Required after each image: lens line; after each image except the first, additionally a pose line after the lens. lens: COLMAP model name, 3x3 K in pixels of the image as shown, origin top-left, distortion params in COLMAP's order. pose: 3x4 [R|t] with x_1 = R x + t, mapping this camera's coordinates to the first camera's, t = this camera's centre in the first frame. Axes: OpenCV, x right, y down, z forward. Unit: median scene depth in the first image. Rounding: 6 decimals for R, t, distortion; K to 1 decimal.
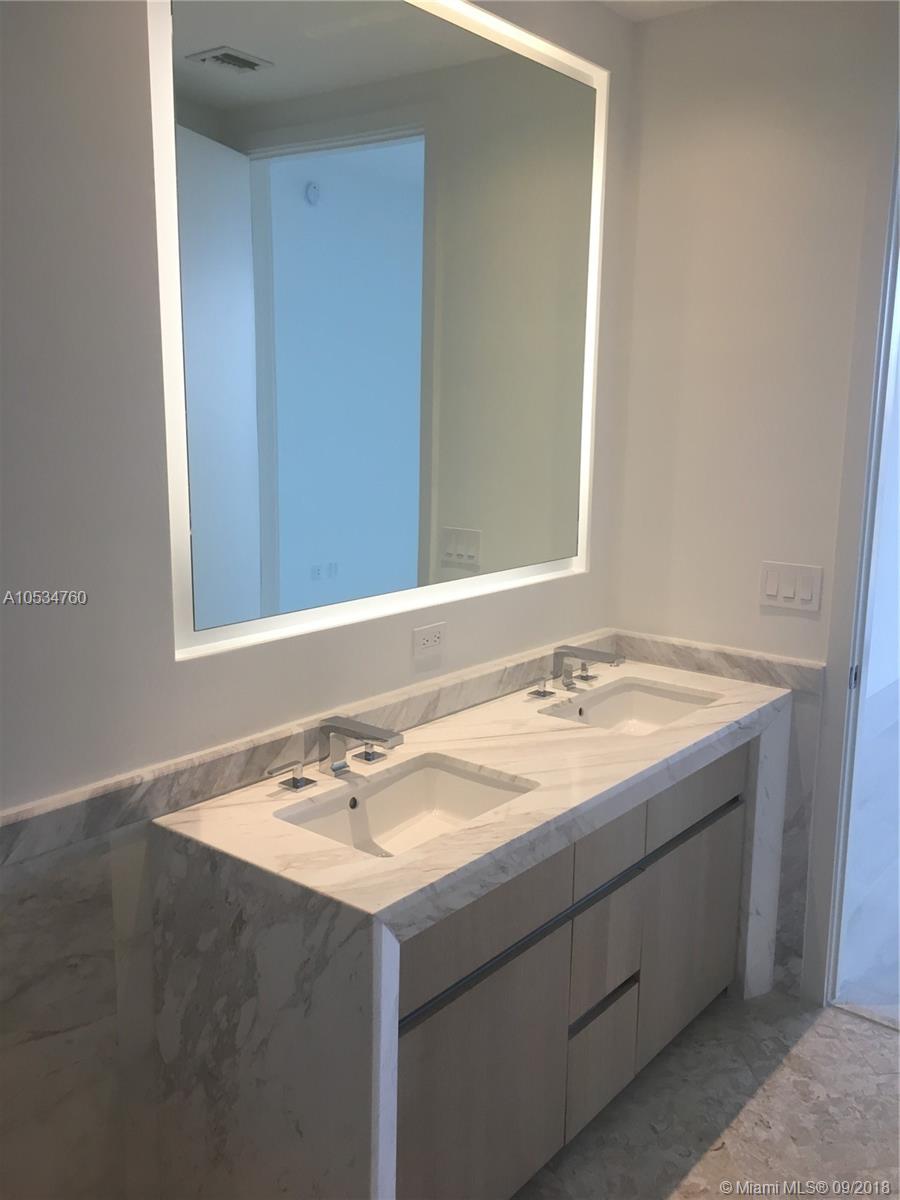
lens RADIAL K [[1029.1, 0, 450.9], [0, 1029.1, 599.6], [0, 0, 1]] dist [0.069263, -0.086086]
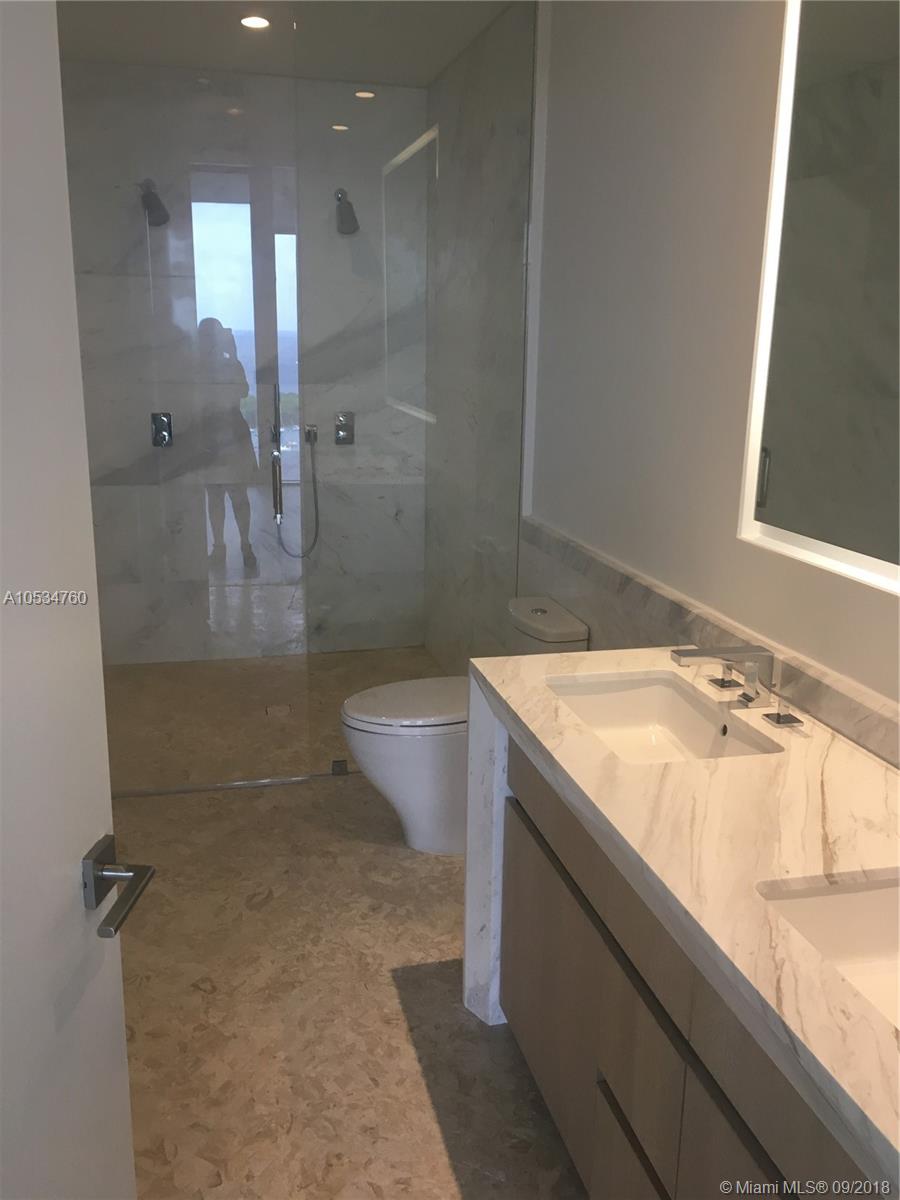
lens RADIAL K [[1029.1, 0, 449.1], [0, 1029.1, 601.0], [0, 0, 1]] dist [0.069263, -0.086086]
pose [[-0.593463, 0.174068, -0.785813, 0.848970], [-0.179815, 0.922981, 0.340253, -0.208965], [0.784518, 0.343228, -0.516456, 1.344513]]
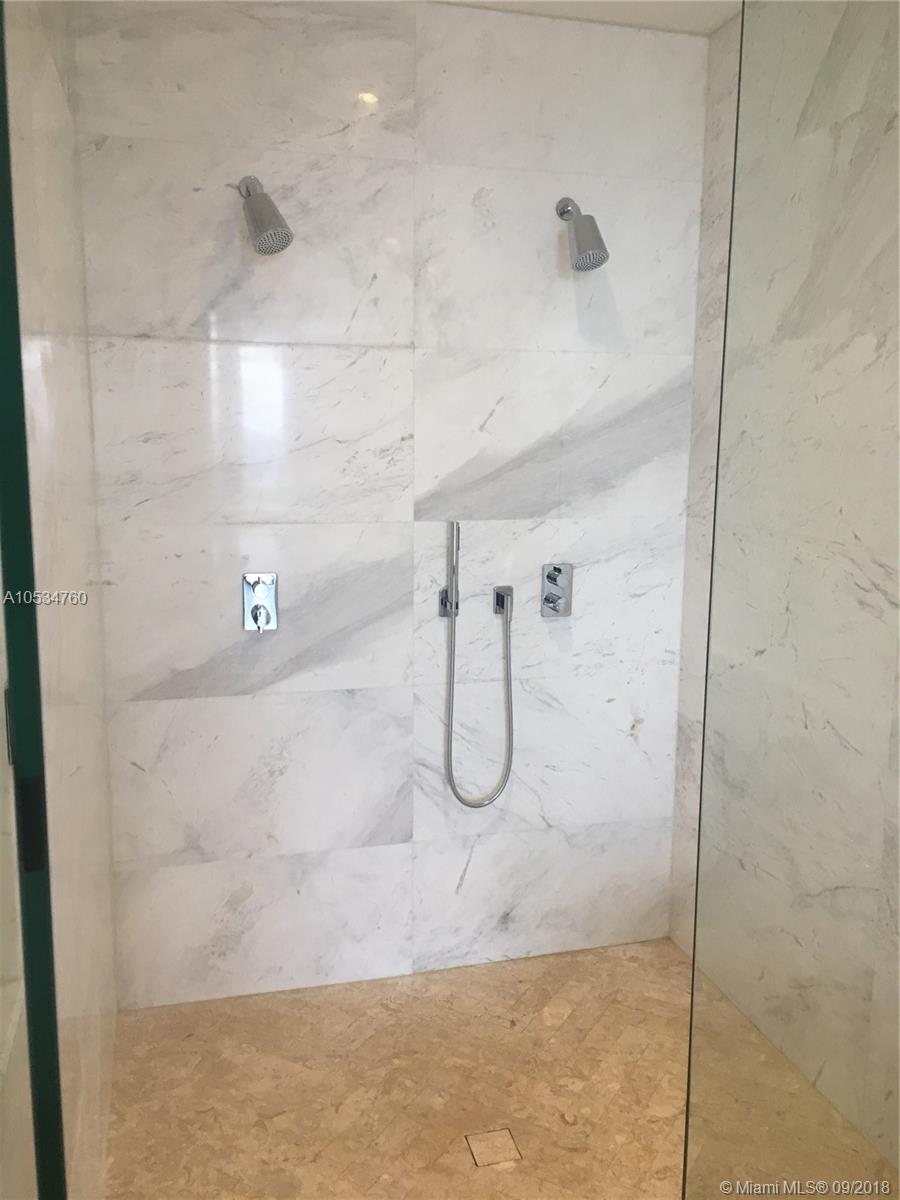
lens RADIAL K [[1029.1, 0, 451.7], [0, 1029.1, 600.3], [0, 0, 1]] dist [0.069263, -0.086086]
pose [[-0.586689, 0.102159, -0.803343, 0.587052], [-0.167179, 0.955363, 0.243584, -0.127384], [0.792368, 0.277210, -0.543422, 0.932552]]
